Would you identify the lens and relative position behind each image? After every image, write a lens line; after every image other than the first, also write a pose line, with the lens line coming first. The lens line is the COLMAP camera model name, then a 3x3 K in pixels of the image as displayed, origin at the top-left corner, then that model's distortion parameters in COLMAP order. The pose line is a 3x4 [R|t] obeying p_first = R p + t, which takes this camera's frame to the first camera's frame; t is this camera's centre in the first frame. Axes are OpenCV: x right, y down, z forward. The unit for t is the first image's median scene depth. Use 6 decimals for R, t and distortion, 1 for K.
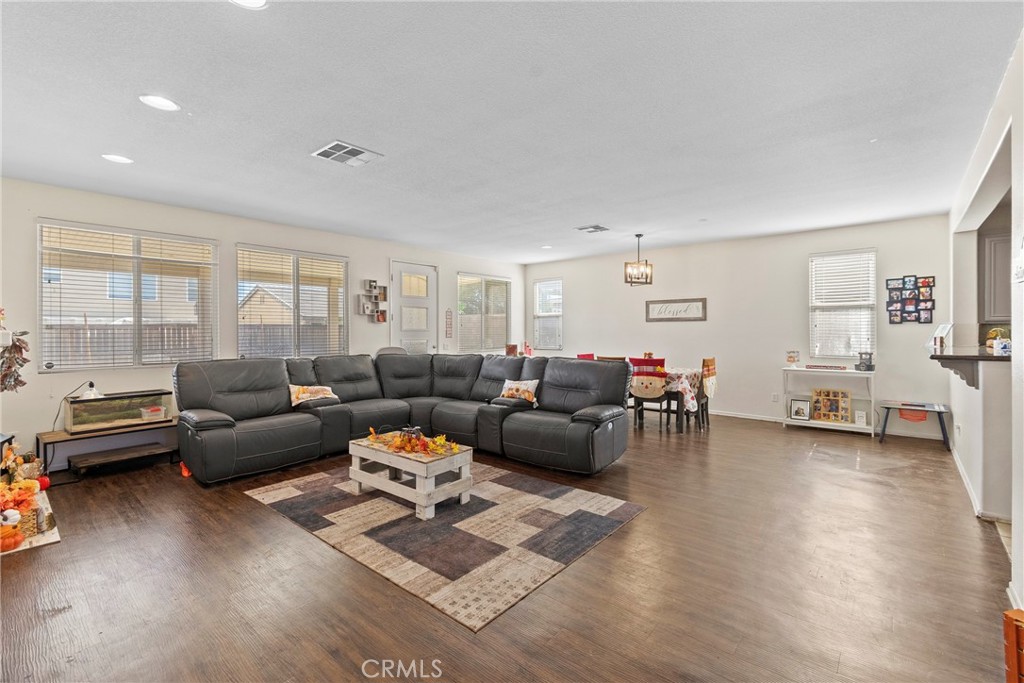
lens RADIAL K [[468.6, 0, 516.2], [0, 468.6, 321.6], [0, 0, 1]] dist [0.001785, -0.001069]
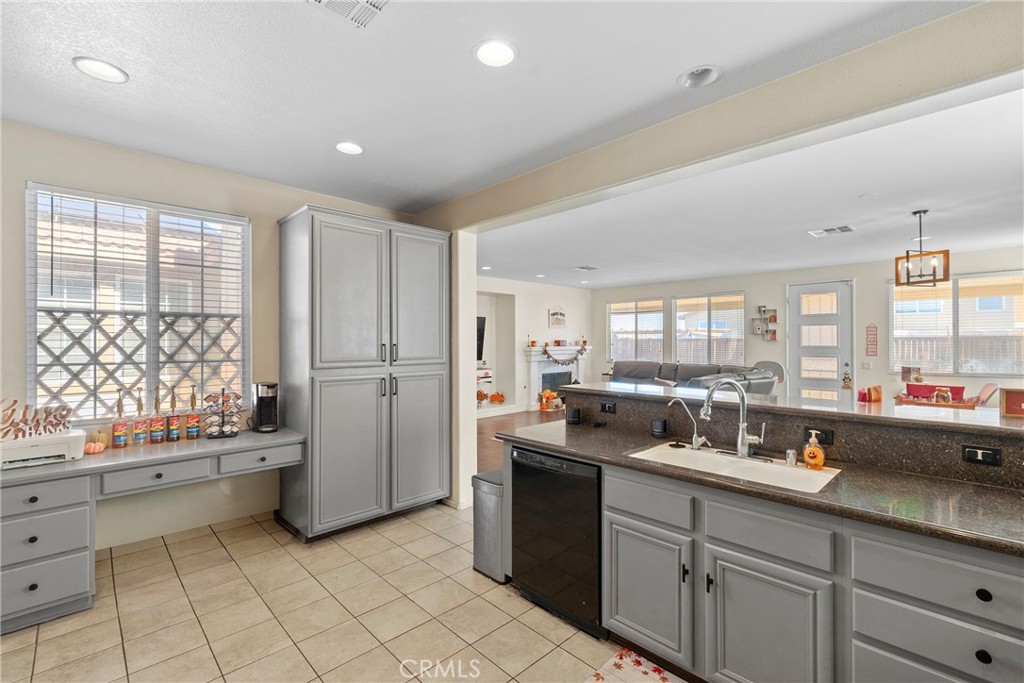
lens RADIAL K [[468.6, 0, 516.6], [0, 468.6, 341.1], [0, 0, 1]] dist [0.001785, -0.001069]
pose [[-0.079867, 0.000634, -0.996805, 1.596320], [0.022912, 0.999737, -0.001200, -0.016839], [0.996542, -0.022934, -0.079861, 0.764994]]
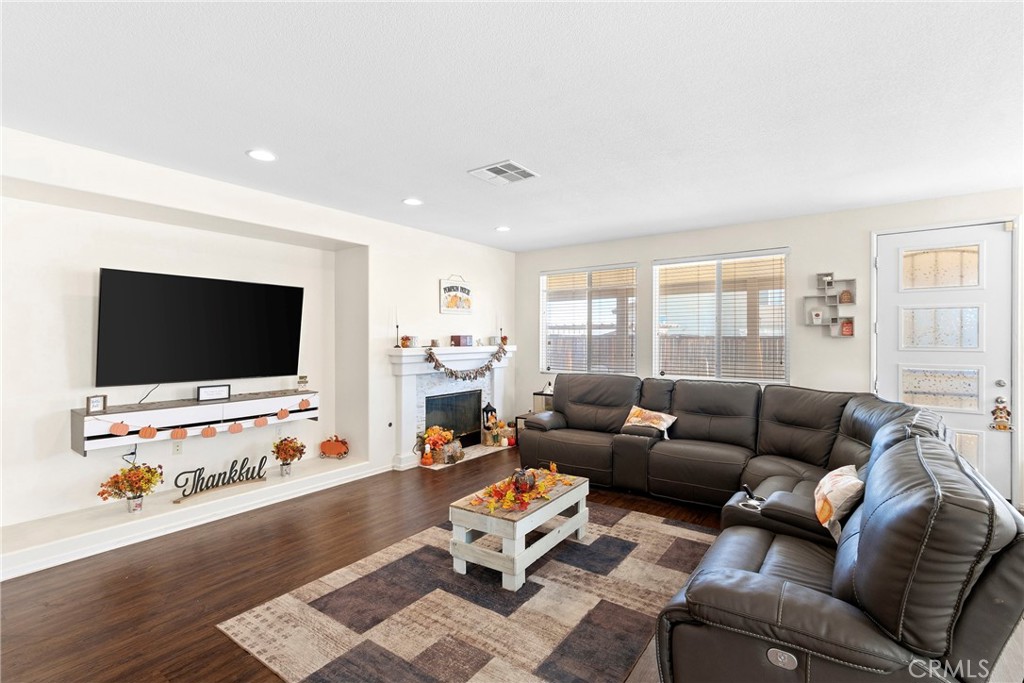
lens RADIAL K [[468.6, 0, 504.8], [0, 468.6, 345.1], [0, 0, 1]] dist [0.001785, -0.001069]
pose [[0.059879, 0.015967, -0.998078, 0.550199], [0.019588, 0.999661, 0.017167, -0.011937], [0.998013, -0.020579, 0.059546, 0.841073]]
